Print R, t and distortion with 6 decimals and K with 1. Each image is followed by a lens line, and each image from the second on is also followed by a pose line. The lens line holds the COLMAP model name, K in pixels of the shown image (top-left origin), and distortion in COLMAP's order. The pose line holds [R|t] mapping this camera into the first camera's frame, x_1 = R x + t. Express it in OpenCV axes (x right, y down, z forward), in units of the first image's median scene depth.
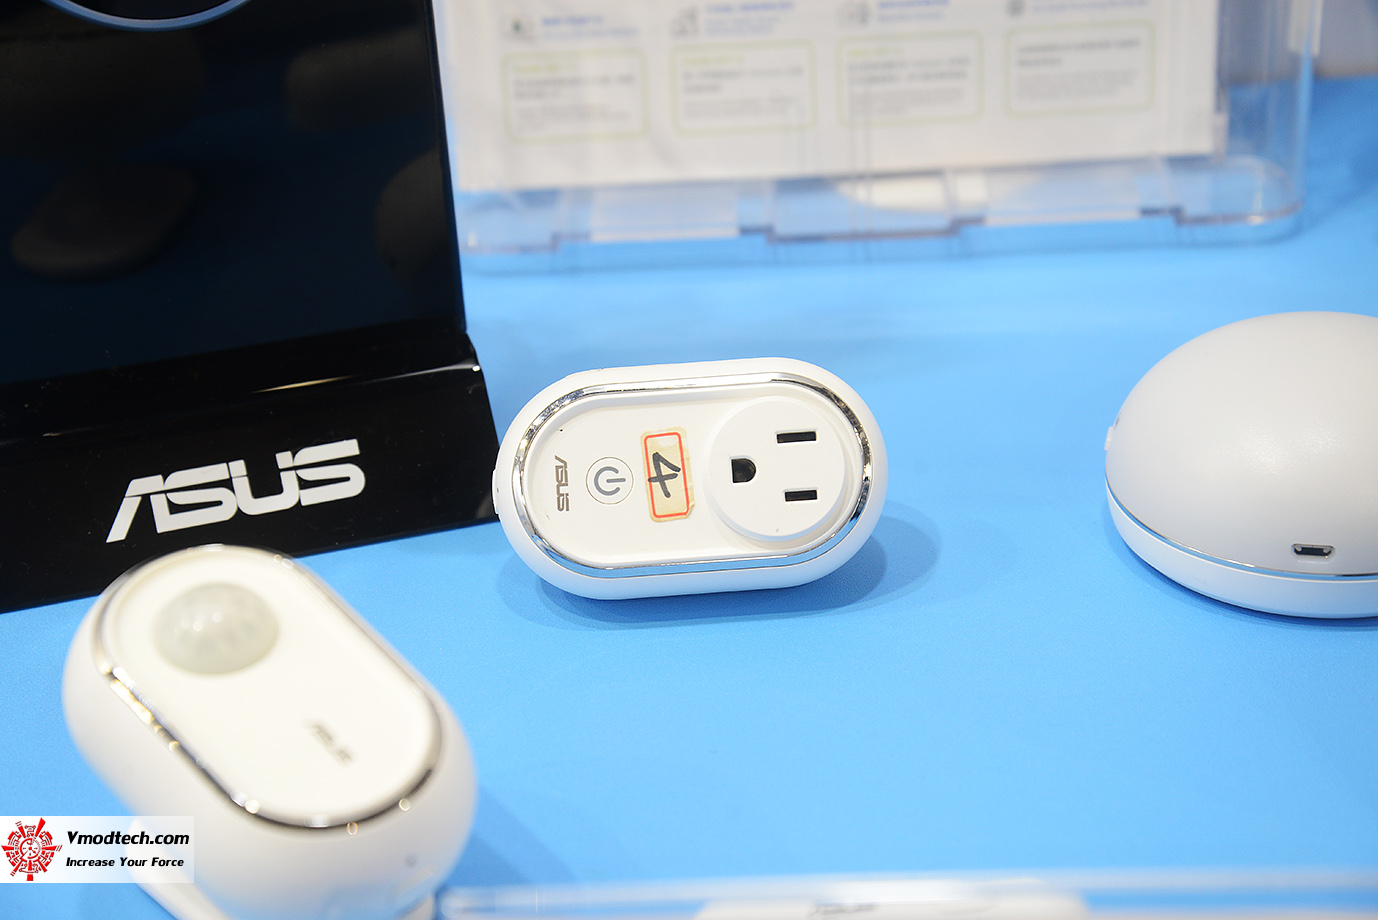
lens RADIAL K [[2934.0, 0, 685.1], [0, 2934.0, 465.1], [0, 0, 1]] dist [0.520065, 0.000000]
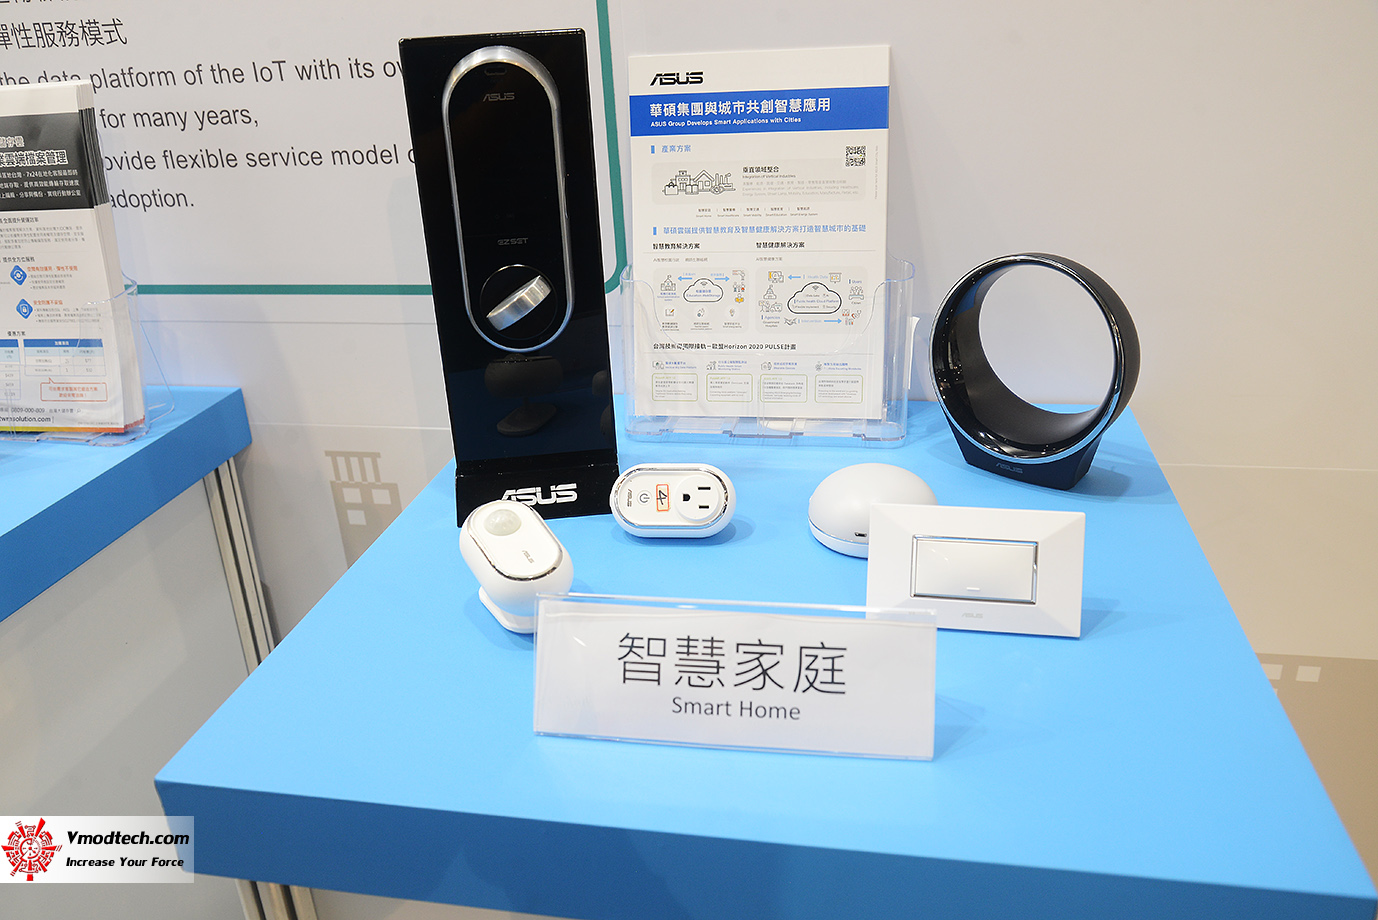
lens RADIAL K [[1124.8, 0, 676.6], [0, 1124.8, 455.4], [0, 0, 1]] dist [-0.011320, 0.025514]
pose [[0.988693, 0.066846, -0.134232, 0.131634], [-0.078918, 0.993102, -0.086719, 0.048730], [0.127510, 0.096332, 0.987148, -0.149527]]
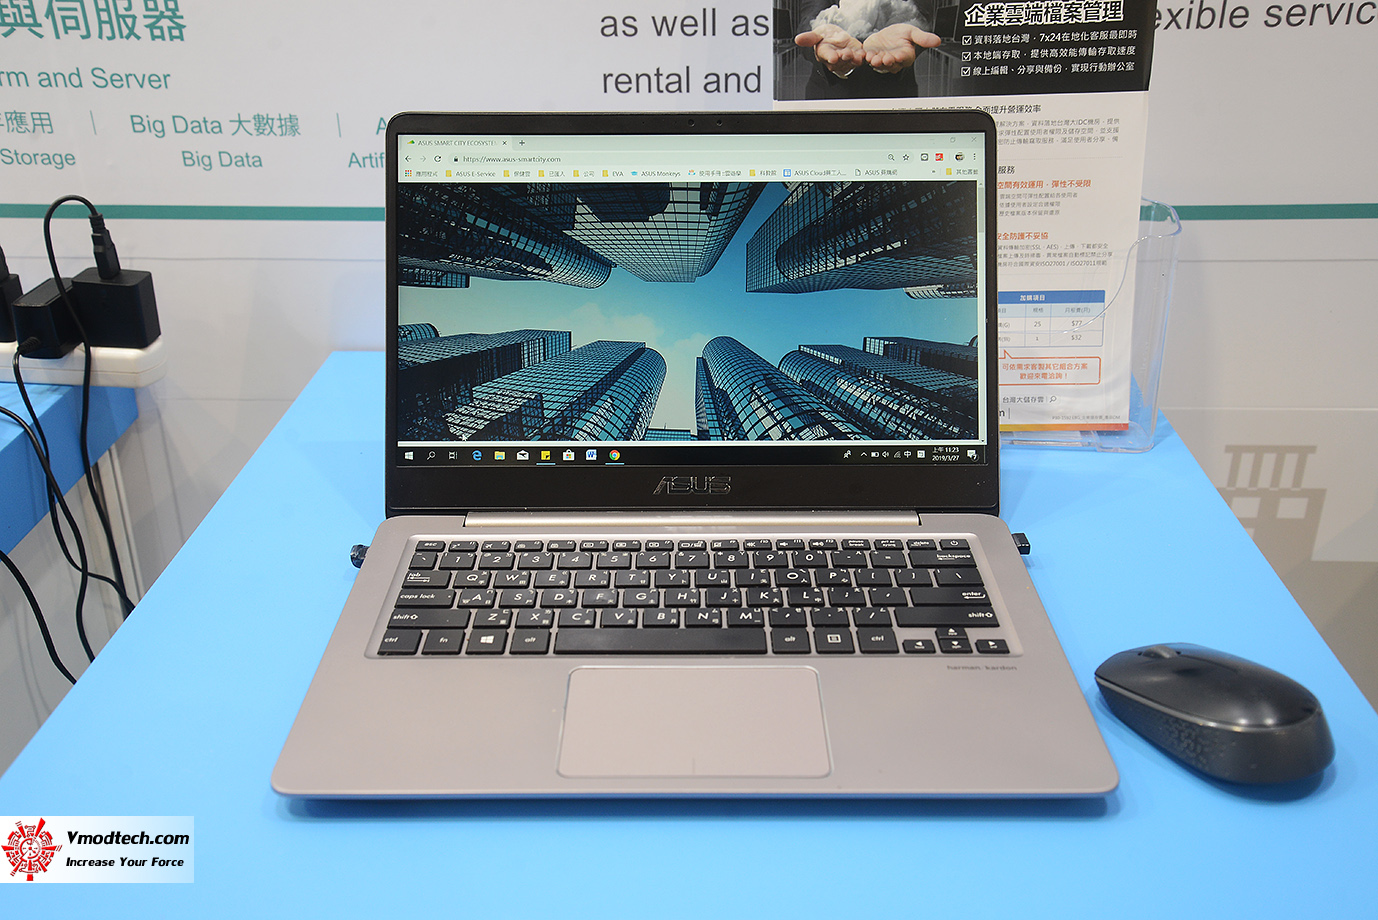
lens RADIAL K [[1401.0, 0, 699.3], [0, 1401.0, 455.9], [0, 0, 1]] dist [0.087235, 0.000000]
pose [[0.999065, 0.042508, 0.007886, -1.003918], [-0.041910, 0.997023, -0.064718, 0.064830], [-0.010613, 0.064327, 0.997872, -0.038969]]
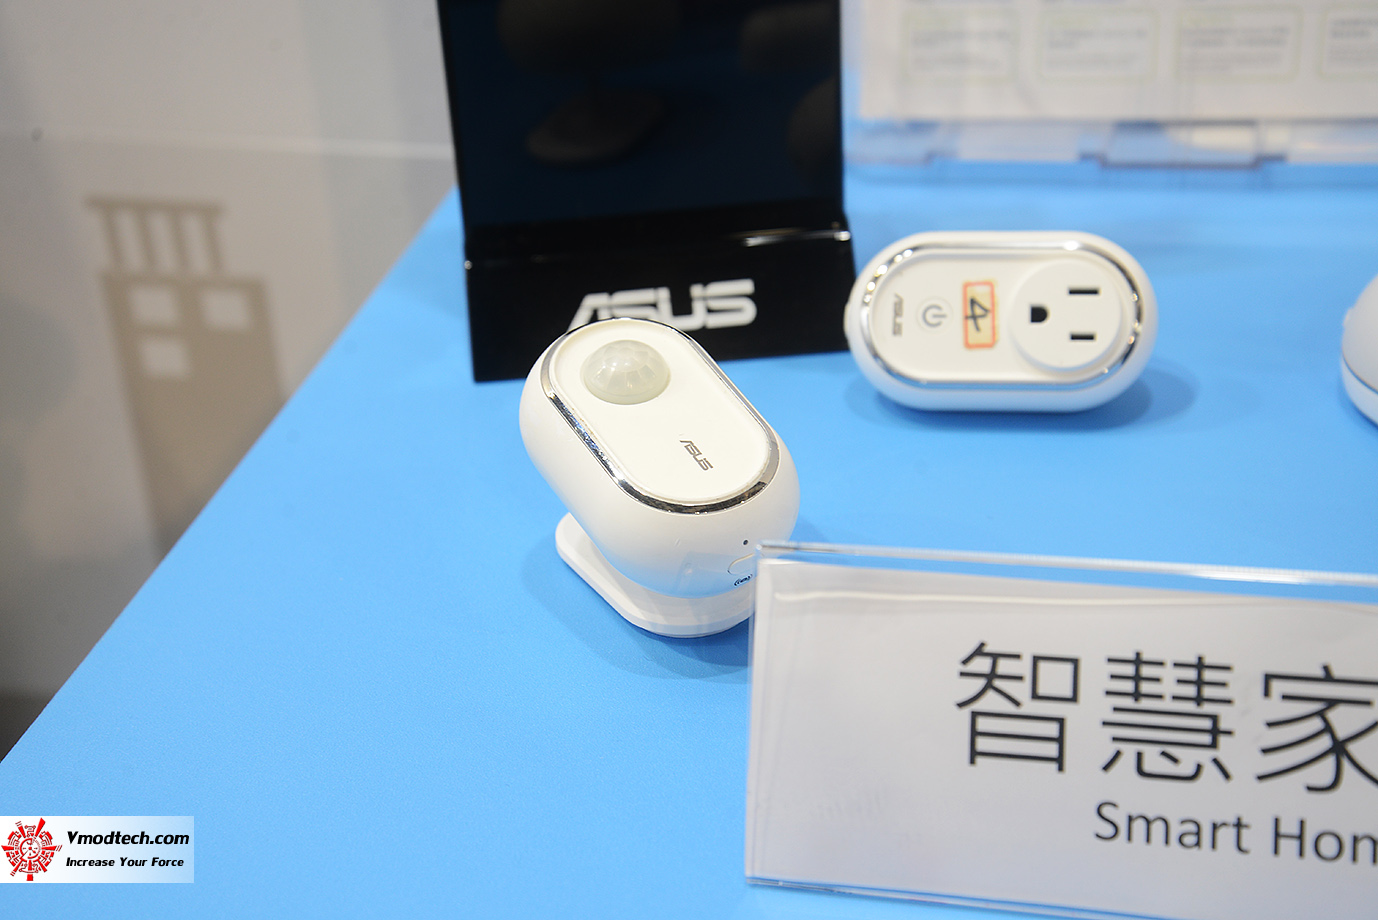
lens RADIAL K [[2545.7, 0, 682.3], [0, 2545.7, 452.4], [0, 0, 1]] dist [0.441388, 0.000000]
pose [[0.982957, 0.086328, -0.162305, 0.042770], [-0.086684, 0.996224, 0.004901, 0.055266], [0.162115, 0.009252, 0.986729, -0.112040]]
